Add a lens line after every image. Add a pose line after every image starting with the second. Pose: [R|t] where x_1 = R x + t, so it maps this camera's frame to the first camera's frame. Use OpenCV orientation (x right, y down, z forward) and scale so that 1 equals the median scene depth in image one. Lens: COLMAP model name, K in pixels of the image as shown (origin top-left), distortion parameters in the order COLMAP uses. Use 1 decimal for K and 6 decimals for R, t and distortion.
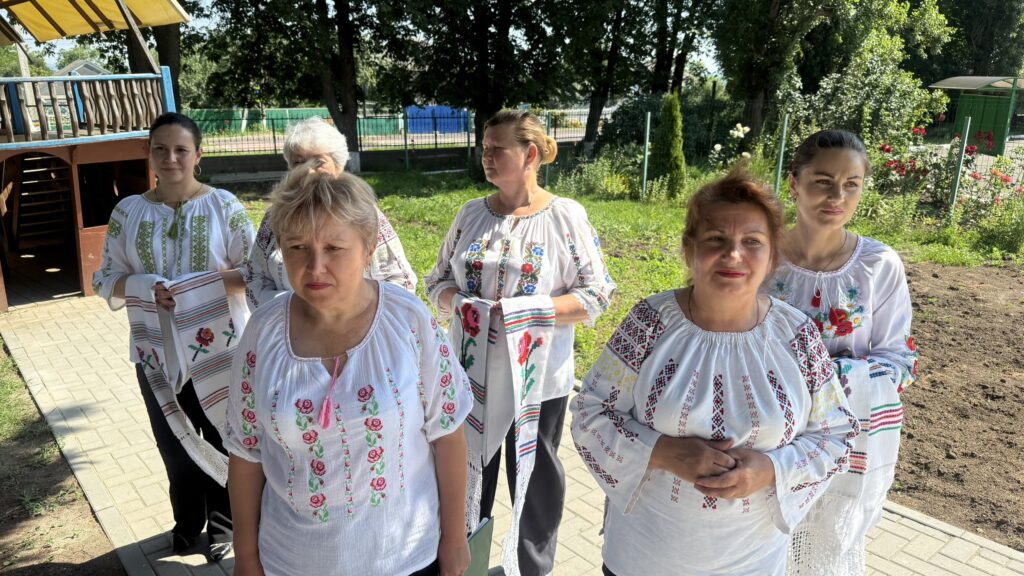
lens RADIAL K [[718.5, 0, 508.6], [0, 718.5, 289.0], [0, 0, 1]] dist [0.118637, -0.181548]
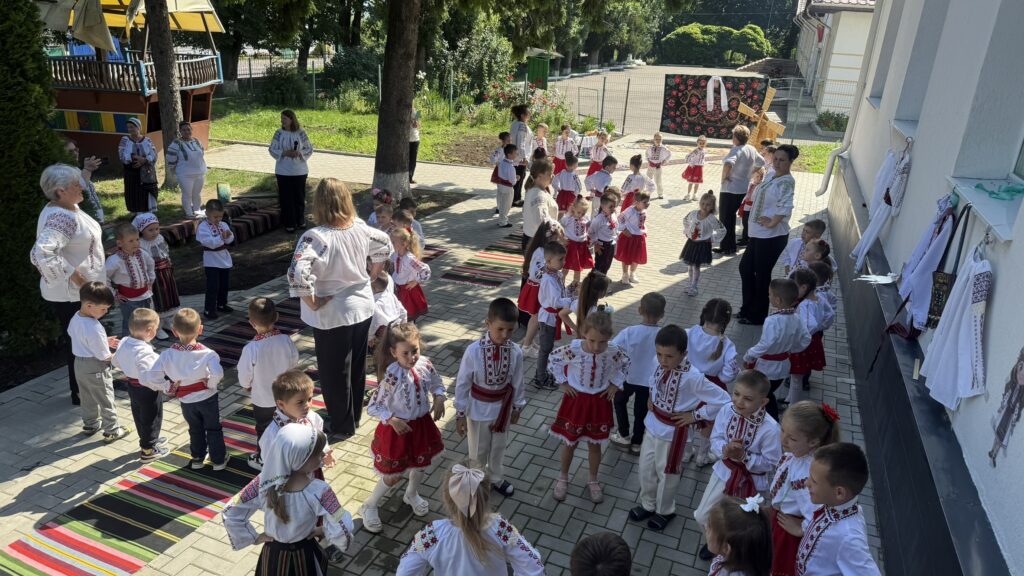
lens RADIAL K [[718.5, 0, 508.6], [0, 718.5, 289.0], [0, 0, 1]] dist [0.118637, -0.181548]
pose [[0.887882, -0.130011, 0.441319, -0.279447], [0.089008, 0.989660, 0.112477, 0.095391], [-0.451379, -0.060585, 0.890273, -0.567745]]
